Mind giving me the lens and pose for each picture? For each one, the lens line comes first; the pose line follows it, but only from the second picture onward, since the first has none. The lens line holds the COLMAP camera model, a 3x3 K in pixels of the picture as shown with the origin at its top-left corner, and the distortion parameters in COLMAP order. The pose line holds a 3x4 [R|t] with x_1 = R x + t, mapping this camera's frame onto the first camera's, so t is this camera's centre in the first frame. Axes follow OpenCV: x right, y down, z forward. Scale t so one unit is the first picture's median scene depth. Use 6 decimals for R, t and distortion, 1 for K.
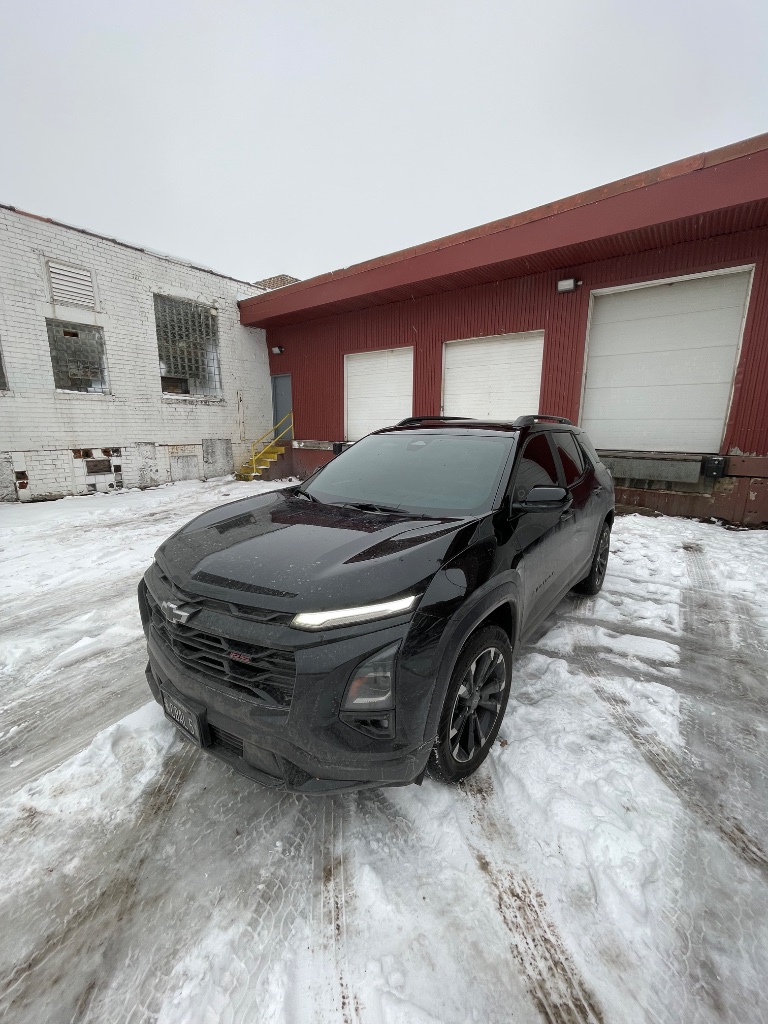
lens RADIAL K [[423.3, 0, 391.4], [0, 423.3, 504.5], [0, 0, 1]] dist [0.001444, 0.001370]
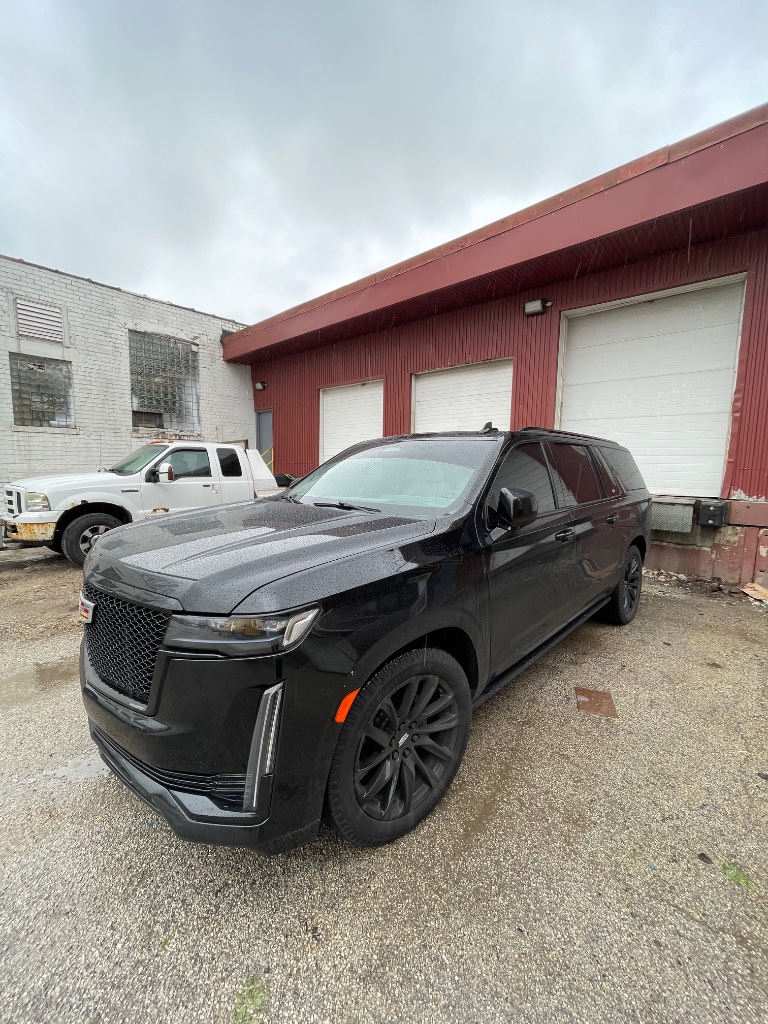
lens RADIAL K [[423.3, 0, 393.4], [0, 423.3, 505.2], [0, 0, 1]] dist [0.001444, 0.001370]
pose [[0.995283, 0.020113, -0.094910, 0.178128], [-0.029040, 0.995184, -0.093627, -0.008456], [0.092570, 0.095941, 0.991073, 0.108129]]
